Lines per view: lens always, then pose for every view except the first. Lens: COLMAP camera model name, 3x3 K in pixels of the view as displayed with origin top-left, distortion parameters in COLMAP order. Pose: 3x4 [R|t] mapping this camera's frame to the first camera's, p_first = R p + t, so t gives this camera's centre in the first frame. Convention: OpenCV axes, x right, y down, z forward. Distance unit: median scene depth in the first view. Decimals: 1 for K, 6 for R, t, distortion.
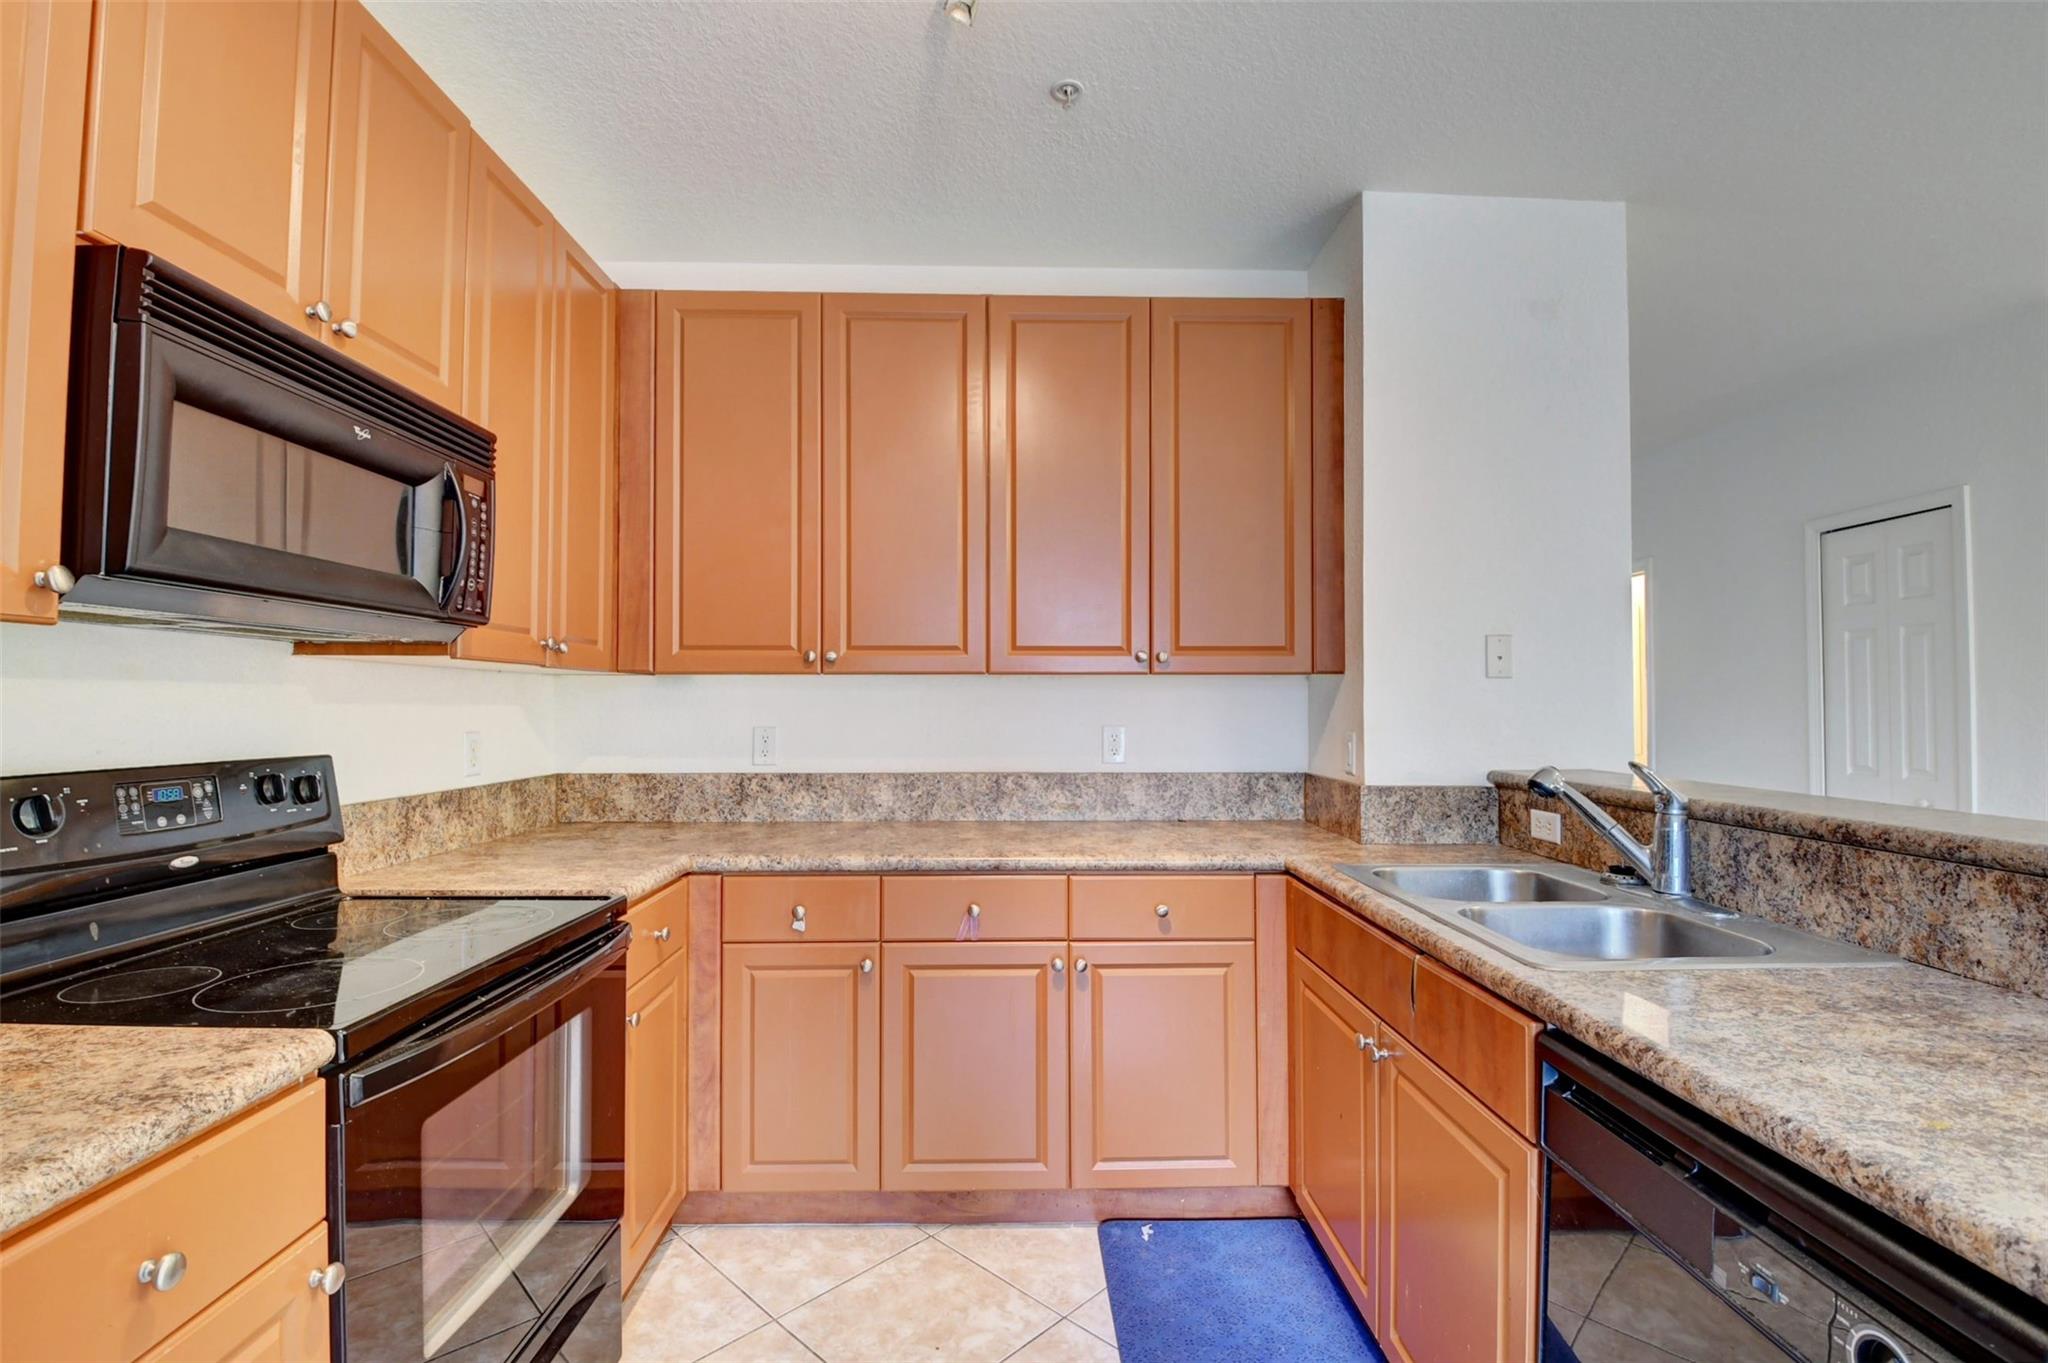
lens RADIAL K [[898.1, 0, 1016.9], [0, 898.1, 683.1], [0, 0, 1]] dist [0.008318, -0.020871]
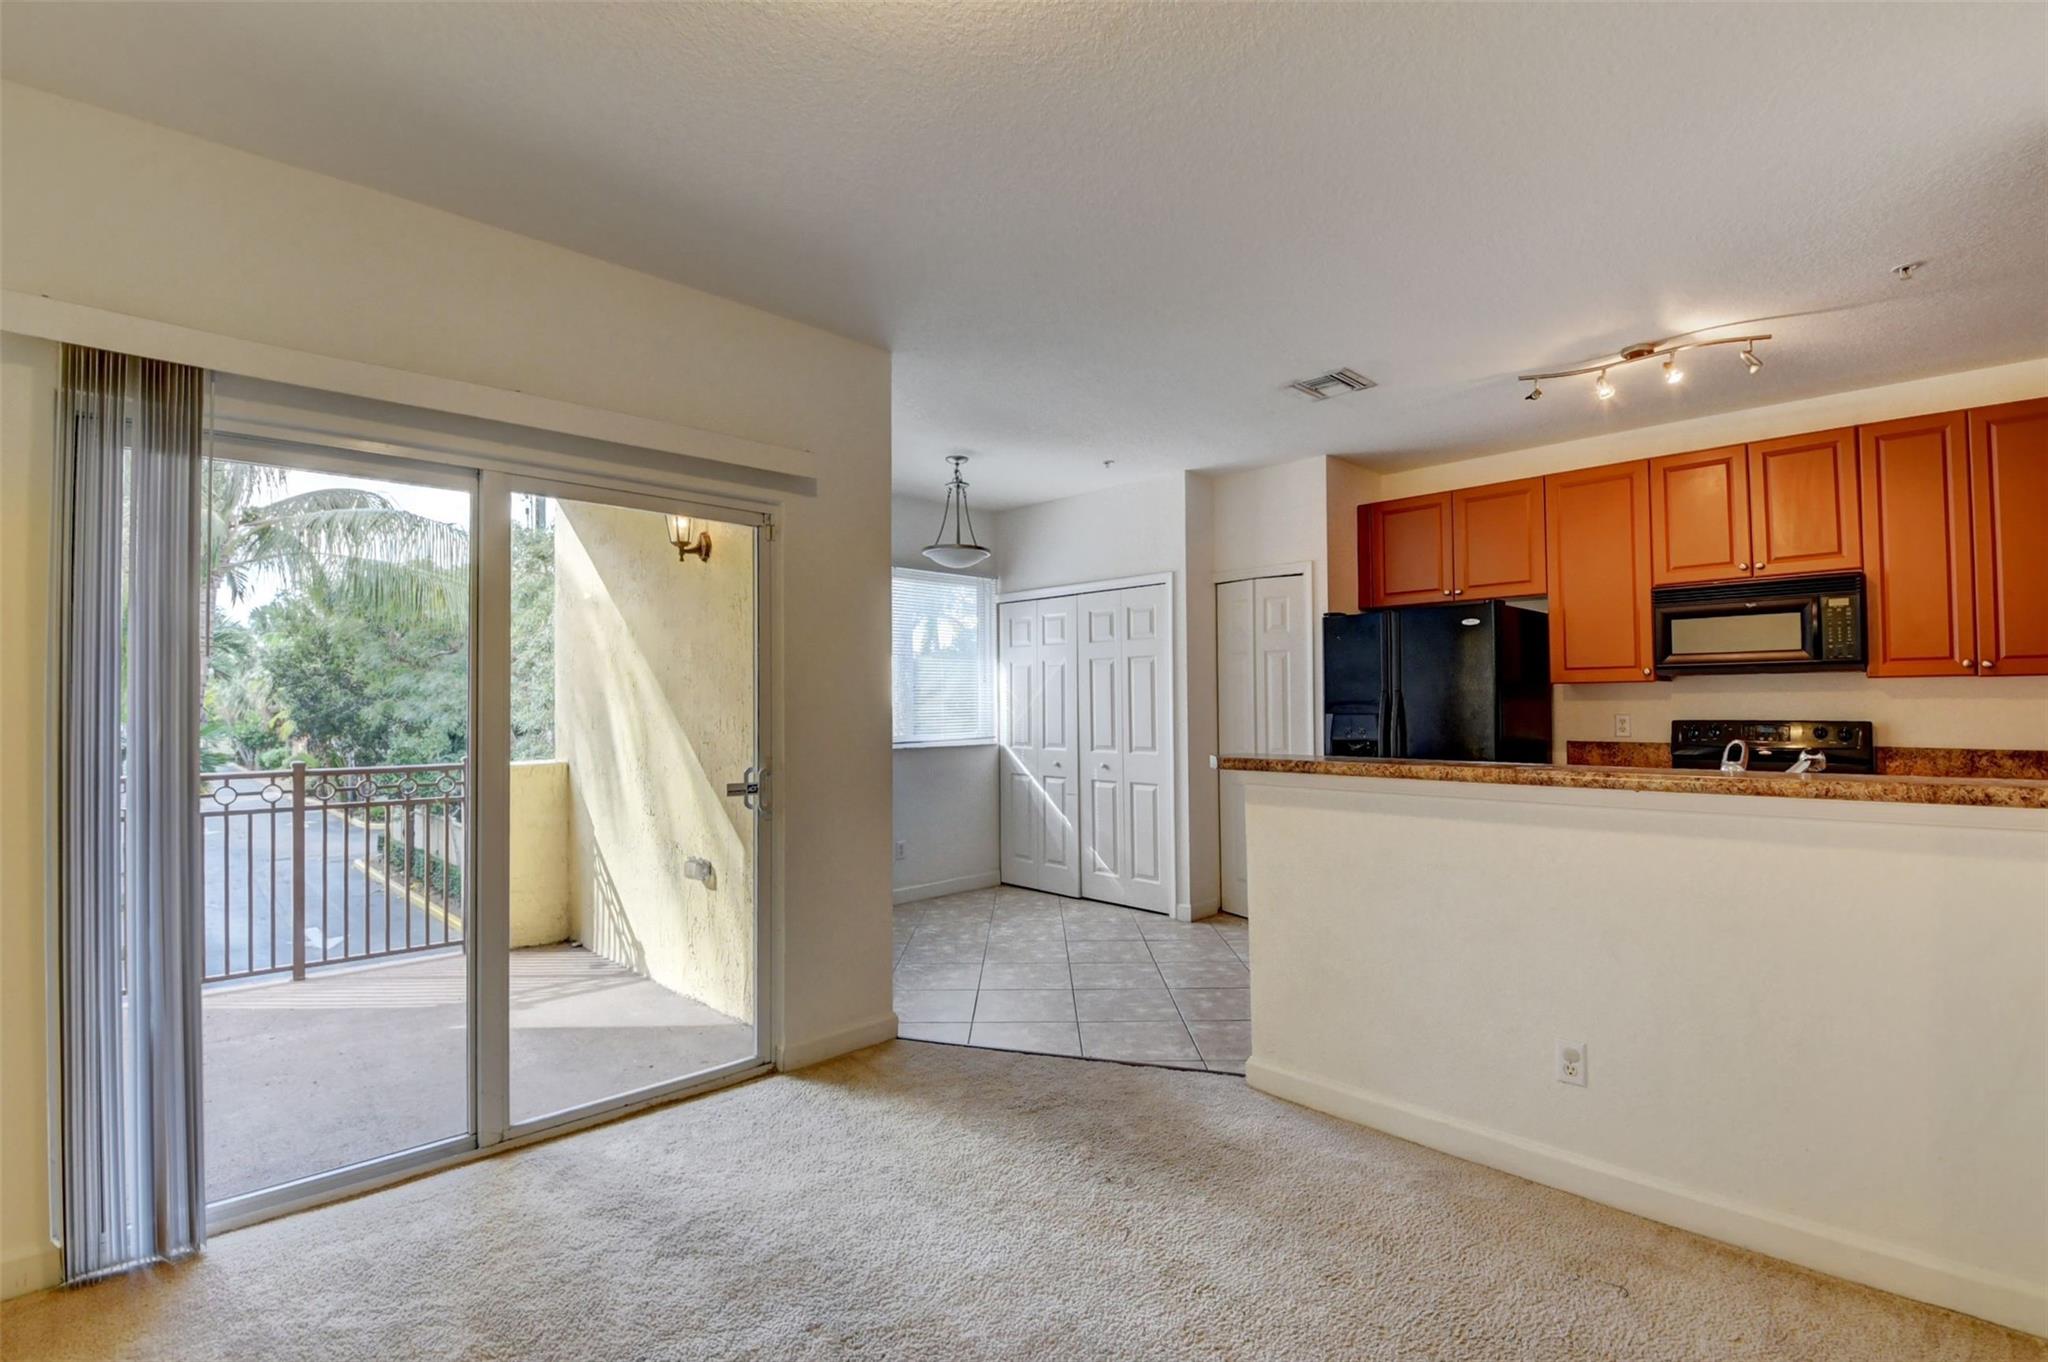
lens RADIAL K [[898.1, 0, 1016.9], [0, 898.1, 682.6], [0, 0, 1]] dist [0.008318, -0.020871]
pose [[-0.726321, -0.013789, -0.687217, 1.802658], [0.020129, 0.998943, -0.041317, 0.023253], [0.687061, -0.043842, -0.725276, 0.882118]]
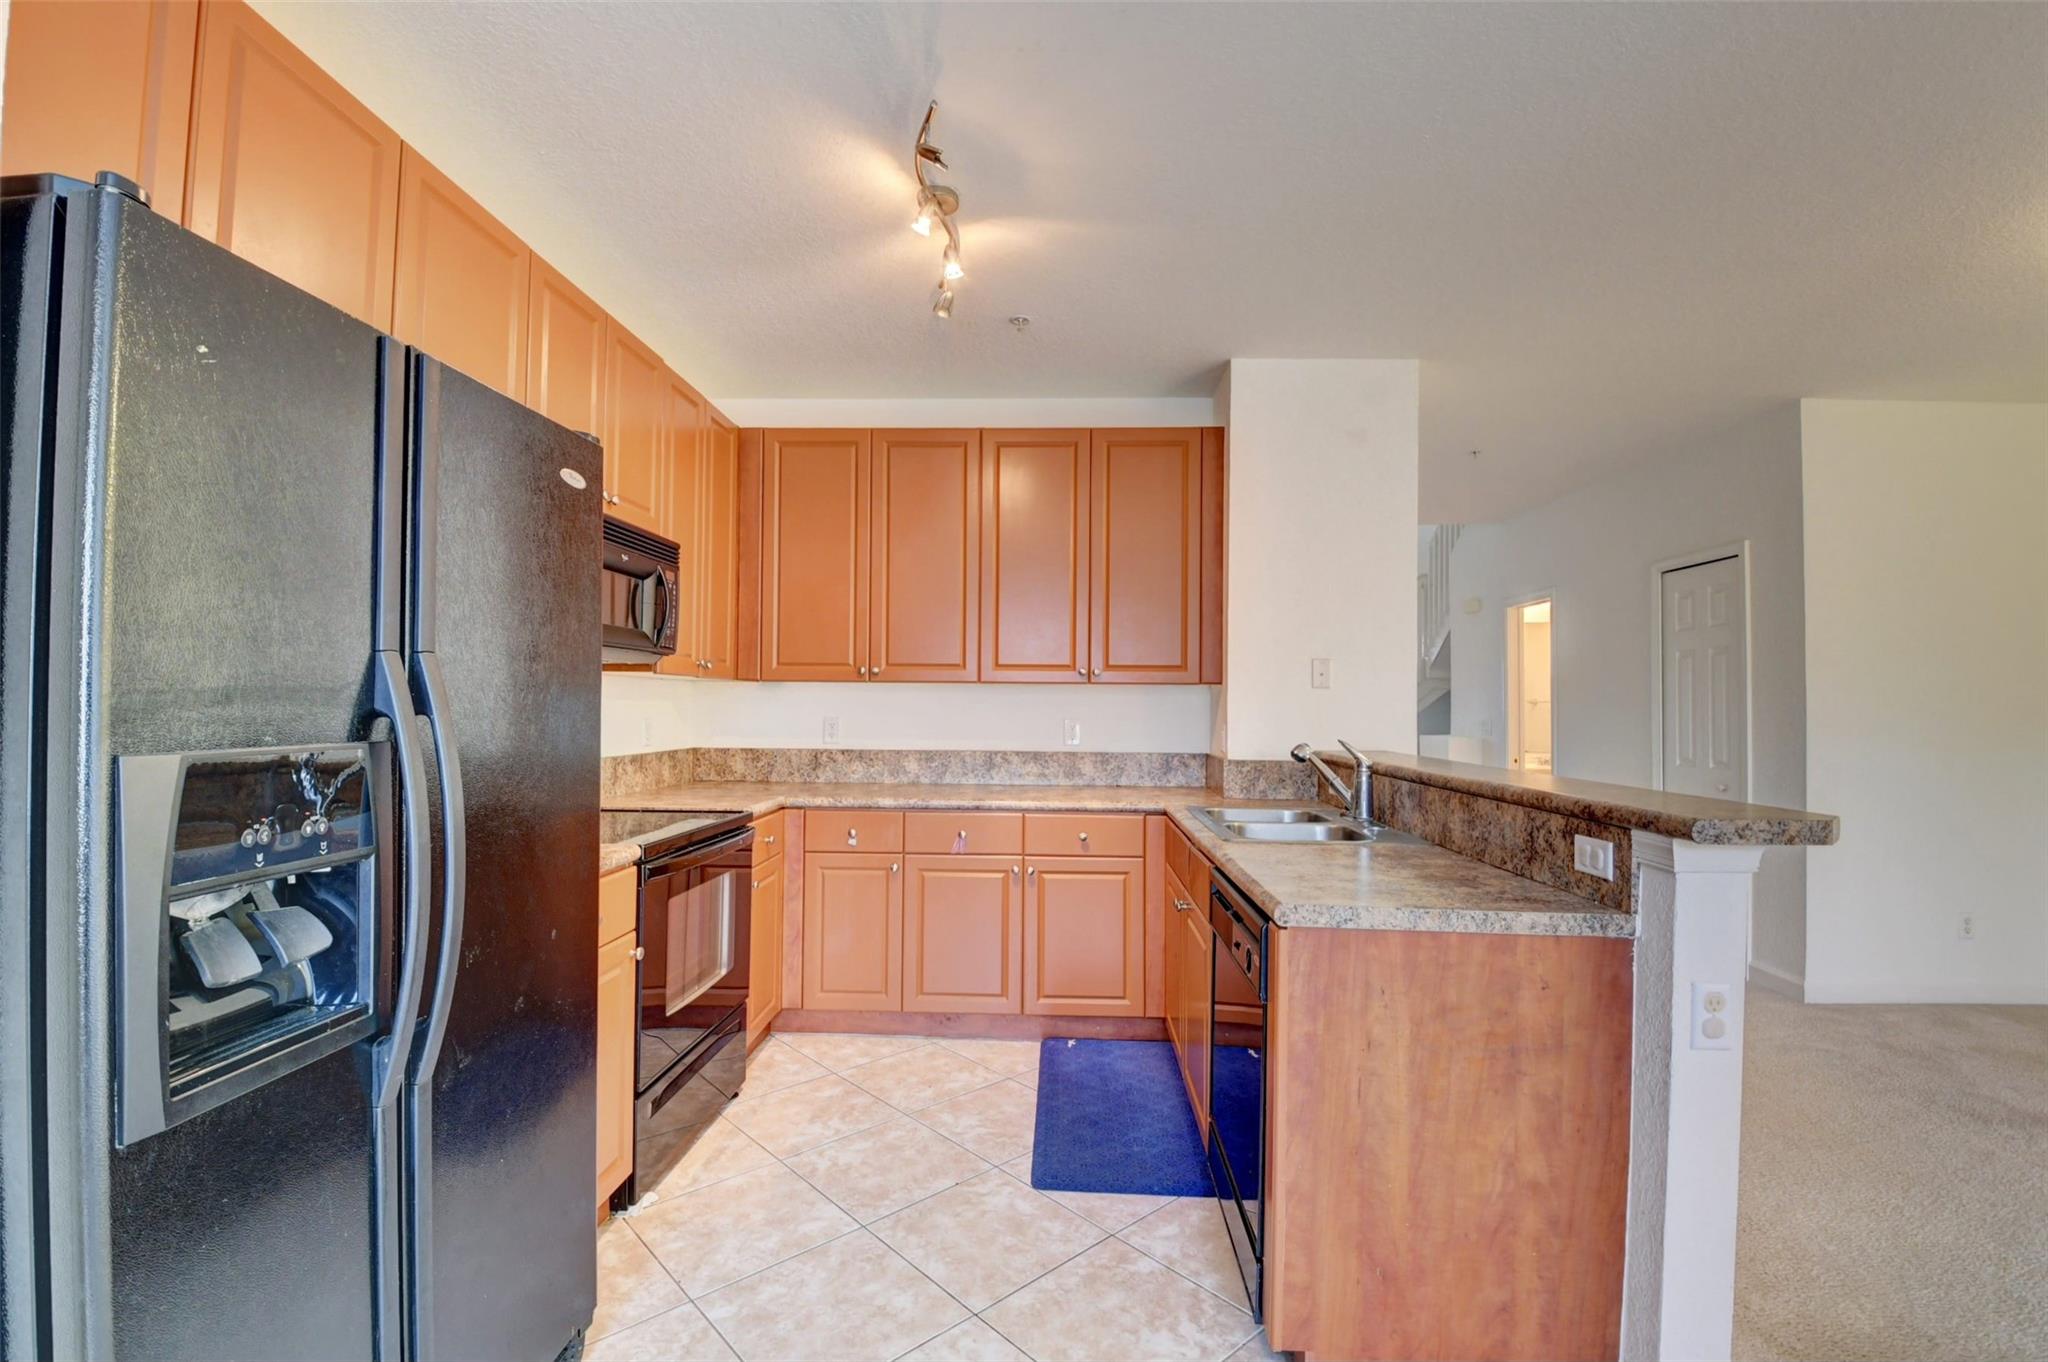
lens RADIAL K [[898.7, 0, 1024.0], [0, 898.7, 681.0], [0, 0, 1]] dist [0.010310, -0.027698]
pose [[0.997990, 0.006748, -0.063016, 0.150648], [-0.006998, 0.999968, -0.003753, -0.009000], [0.062989, 0.004186, 0.998005, -0.538327]]
